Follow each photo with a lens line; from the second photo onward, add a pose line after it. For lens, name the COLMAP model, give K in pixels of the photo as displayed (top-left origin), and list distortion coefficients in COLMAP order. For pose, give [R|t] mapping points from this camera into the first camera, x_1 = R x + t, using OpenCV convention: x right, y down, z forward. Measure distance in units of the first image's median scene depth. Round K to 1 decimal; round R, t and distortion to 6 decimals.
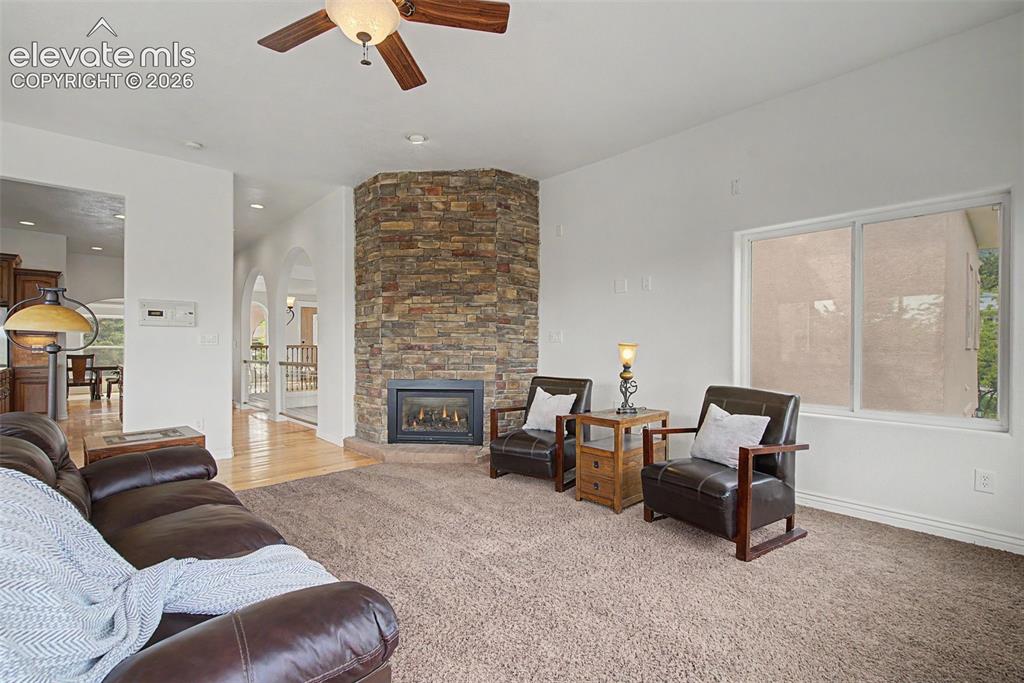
lens RADIAL K [[474.3, 0, 512.2], [0, 474.3, 345.4], [0, 0, 1]] dist [-0.002869, 0.000679]
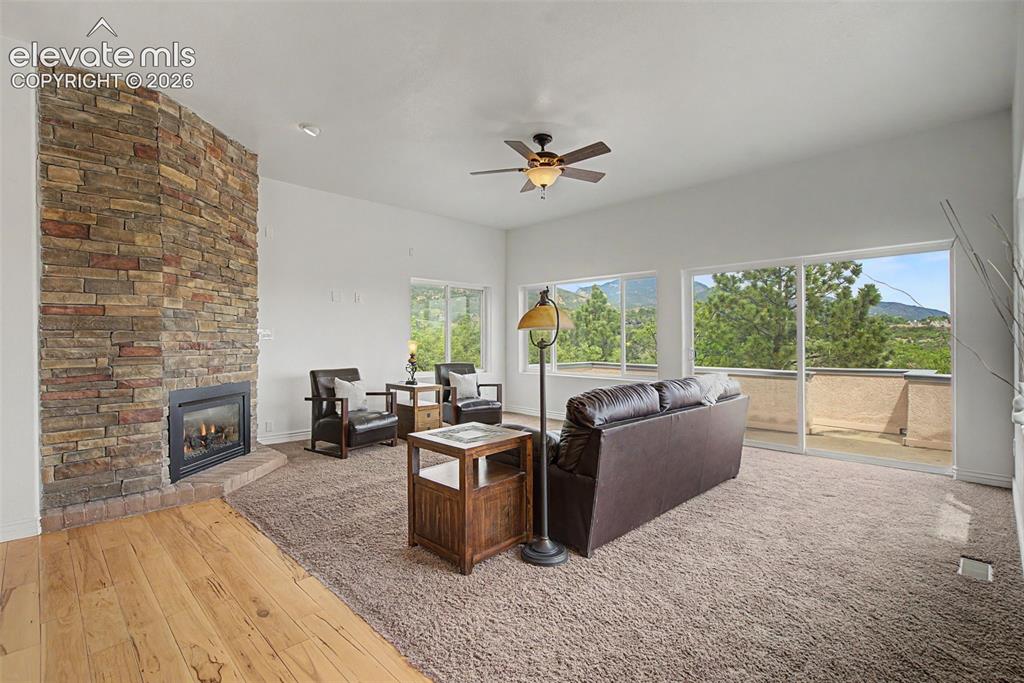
lens RADIAL K [[474.3, 0, 516.6], [0, 474.3, 341.2], [0, 0, 1]] dist [-0.002869, 0.000679]
pose [[-0.027784, 0.001141, 0.999613, -0.983403], [0.009506, 0.999954, -0.000878, 0.002478], [-0.999569, 0.009478, -0.027794, 0.509941]]
